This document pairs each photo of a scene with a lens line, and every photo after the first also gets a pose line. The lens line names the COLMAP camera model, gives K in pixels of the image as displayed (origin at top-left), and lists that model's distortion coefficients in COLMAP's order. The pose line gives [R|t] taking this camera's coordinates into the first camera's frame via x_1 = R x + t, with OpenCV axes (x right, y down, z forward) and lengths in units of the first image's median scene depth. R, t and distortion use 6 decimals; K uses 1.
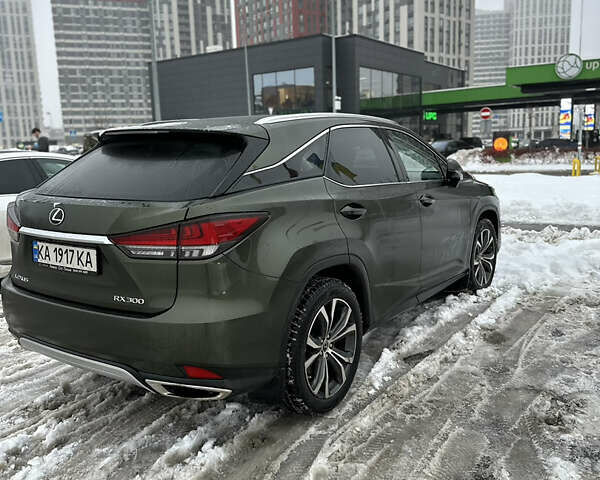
lens RADIAL K [[564.2, 0, 265.6], [0, 564.2, 240.9], [0, 0, 1]] dist [0.007730, -0.018360]
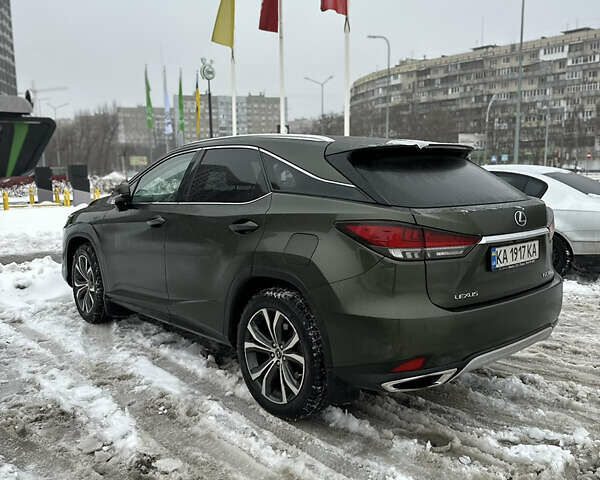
lens RADIAL K [[564.2, 0, 265.6], [0, 564.2, 240.9], [0, 0, 1]] dist [0.007730, -0.018360]
pose [[0.219348, -0.091803, 0.971318, -0.176746], [0.157818, 0.985791, 0.057532, -0.016134], [-0.962798, 0.140672, 0.230719, 0.138484]]
